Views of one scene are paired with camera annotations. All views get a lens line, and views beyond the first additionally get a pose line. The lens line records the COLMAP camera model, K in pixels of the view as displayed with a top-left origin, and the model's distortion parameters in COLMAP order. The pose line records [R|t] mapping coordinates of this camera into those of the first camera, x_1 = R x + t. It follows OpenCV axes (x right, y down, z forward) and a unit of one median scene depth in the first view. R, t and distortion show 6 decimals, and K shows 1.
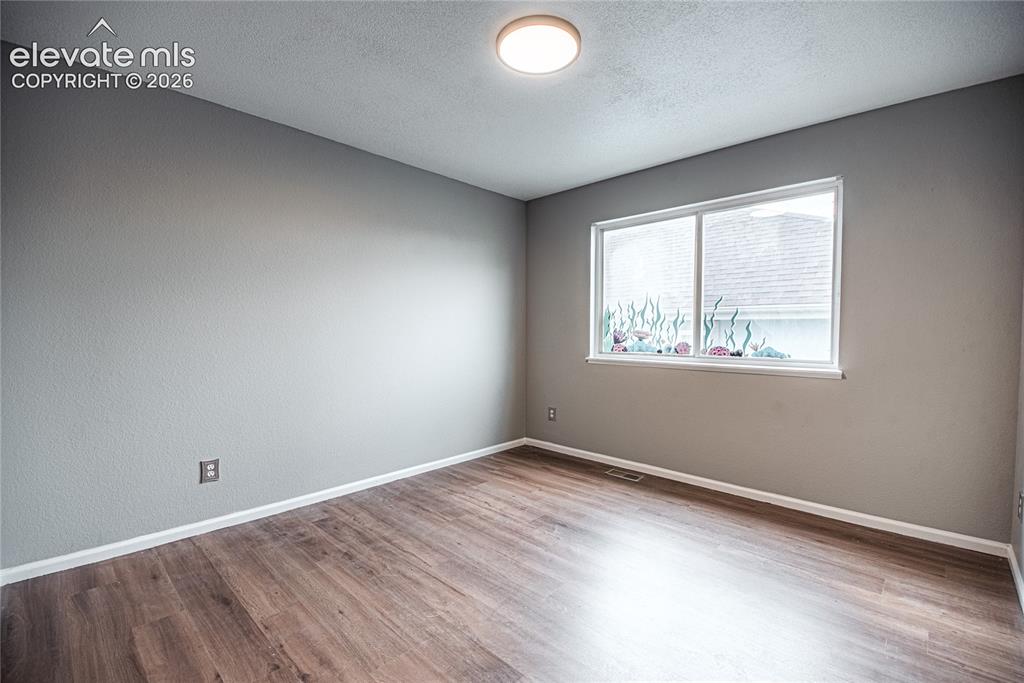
lens RADIAL K [[459.3, 0, 509.3], [0, 459.3, 337.8], [0, 0, 1]] dist [-0.021830, -0.000811]
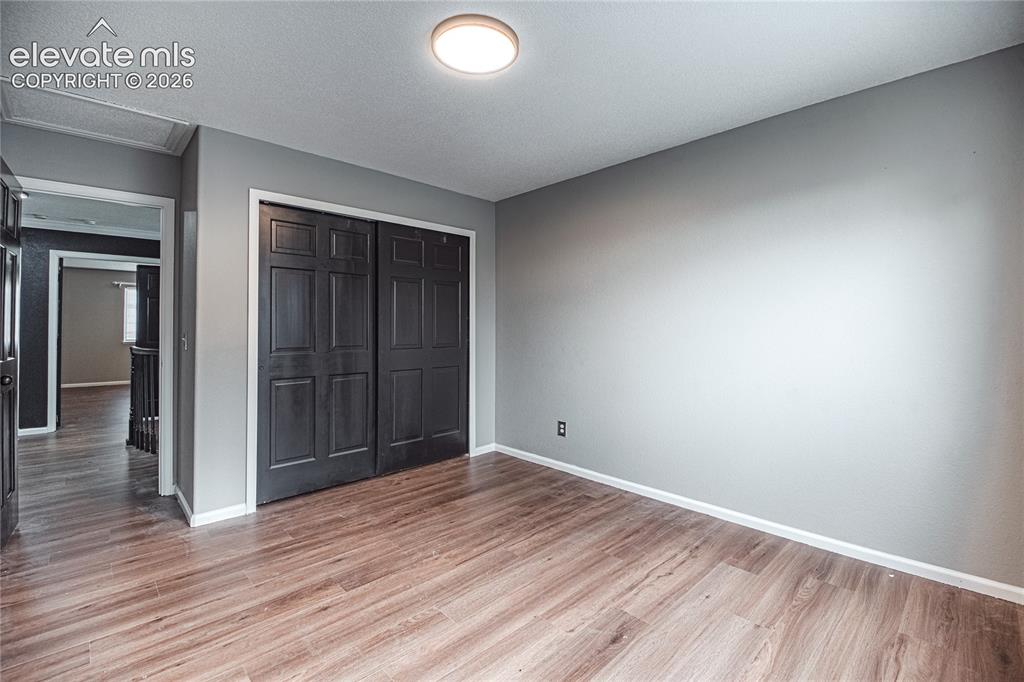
lens RADIAL K [[447.7, 0, 509.2], [0, 447.7, 331.4], [0, 0, 1]] dist [-0.000307, -0.000517]
pose [[-0.047461, 0.012515, -0.998795, 0.748495], [-0.025461, 0.999581, 0.013735, -0.031016], [0.998549, 0.026082, -0.047123, 0.864904]]
